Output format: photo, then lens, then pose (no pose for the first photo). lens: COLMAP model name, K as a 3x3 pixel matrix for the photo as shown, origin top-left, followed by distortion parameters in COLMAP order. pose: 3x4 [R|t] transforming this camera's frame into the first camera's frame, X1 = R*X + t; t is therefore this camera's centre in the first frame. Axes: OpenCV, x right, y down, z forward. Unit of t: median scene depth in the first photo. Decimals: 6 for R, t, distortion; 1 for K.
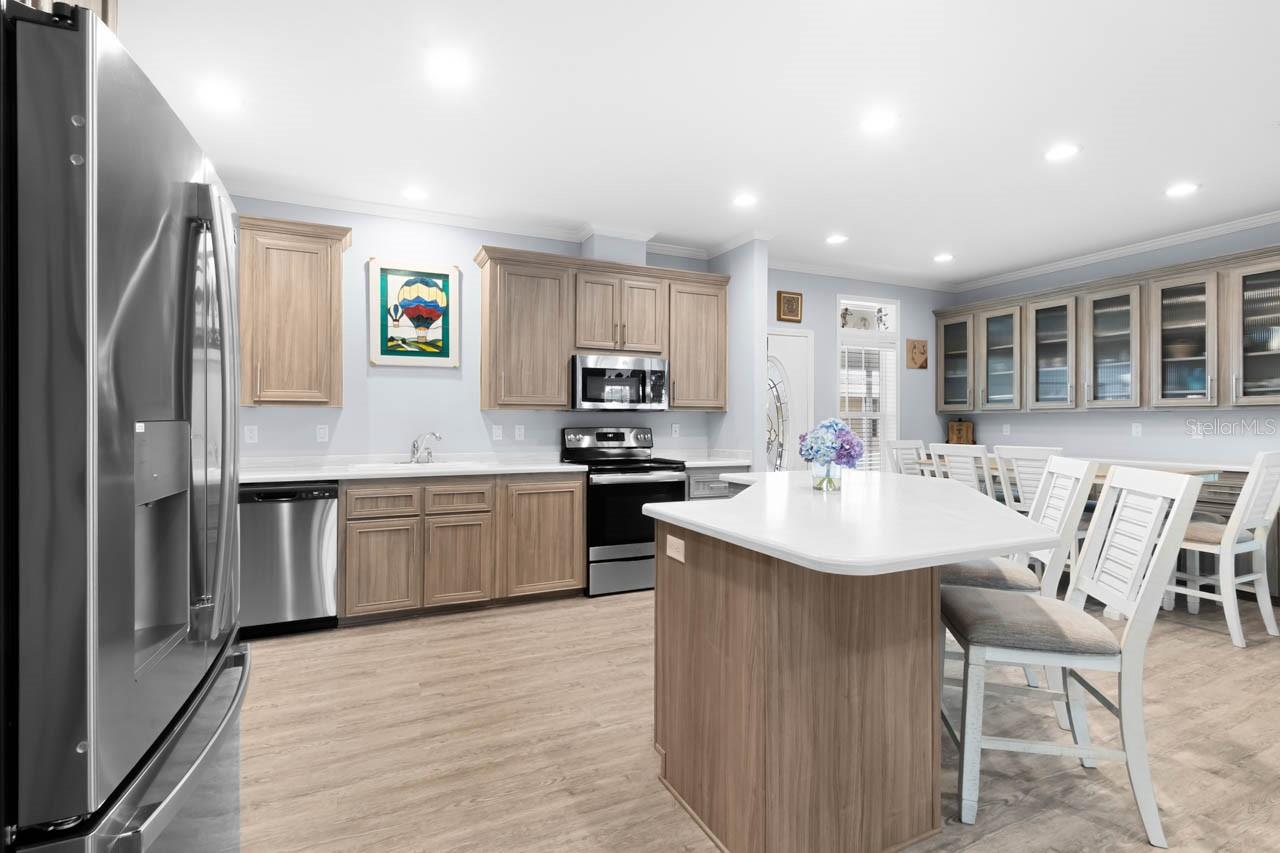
lens RADIAL K [[578.0, 0, 644.2], [0, 578.0, 419.8], [0, 0, 1]] dist [0.003511, -0.002565]
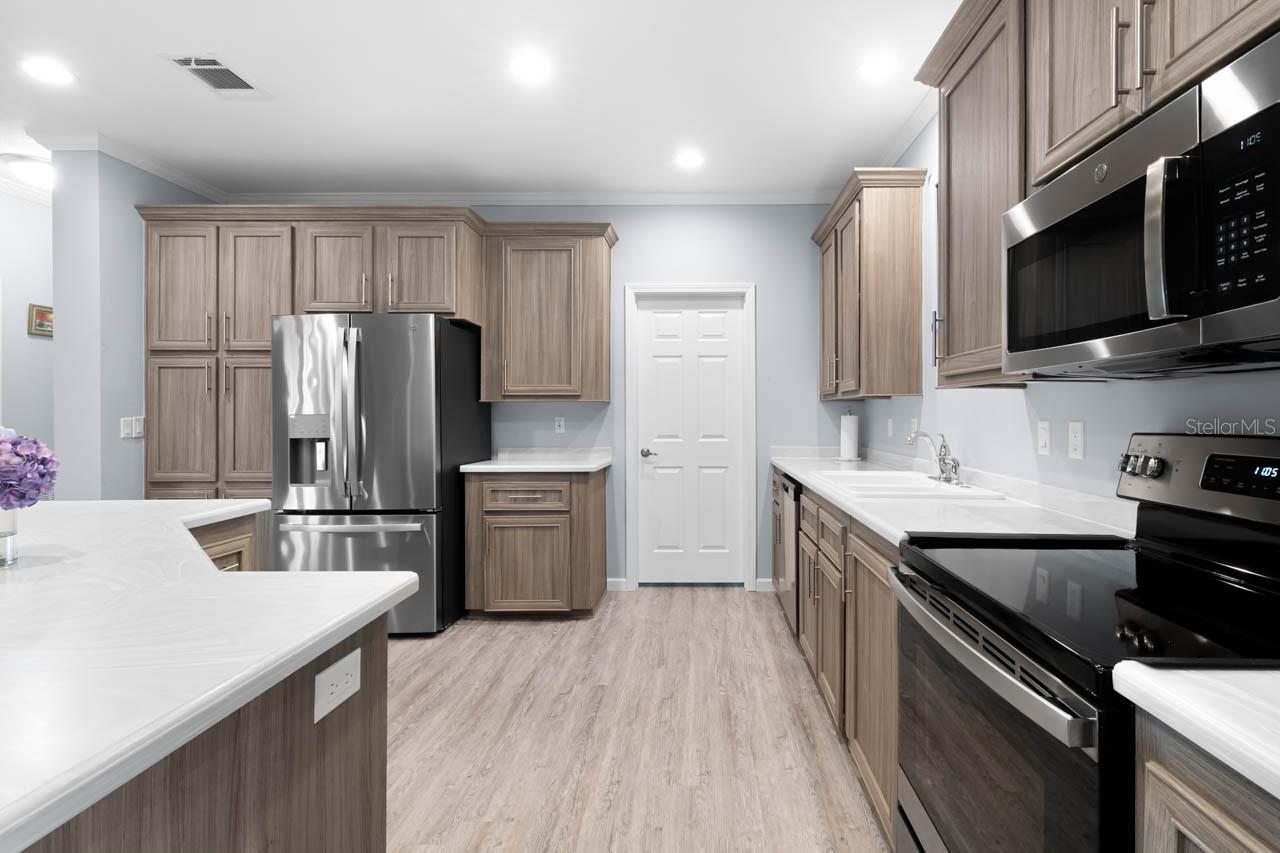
lens RADIAL K [[578.0, 0, 685.6], [0, 578.0, 420.7], [0, 0, 1]] dist [0.003511, -0.002565]
pose [[-0.429366, 0.009443, -0.903081, 0.265476], [0.002975, 0.999955, 0.009042, 0.004393], [0.903126, 0.001196, -0.429375, 0.966413]]
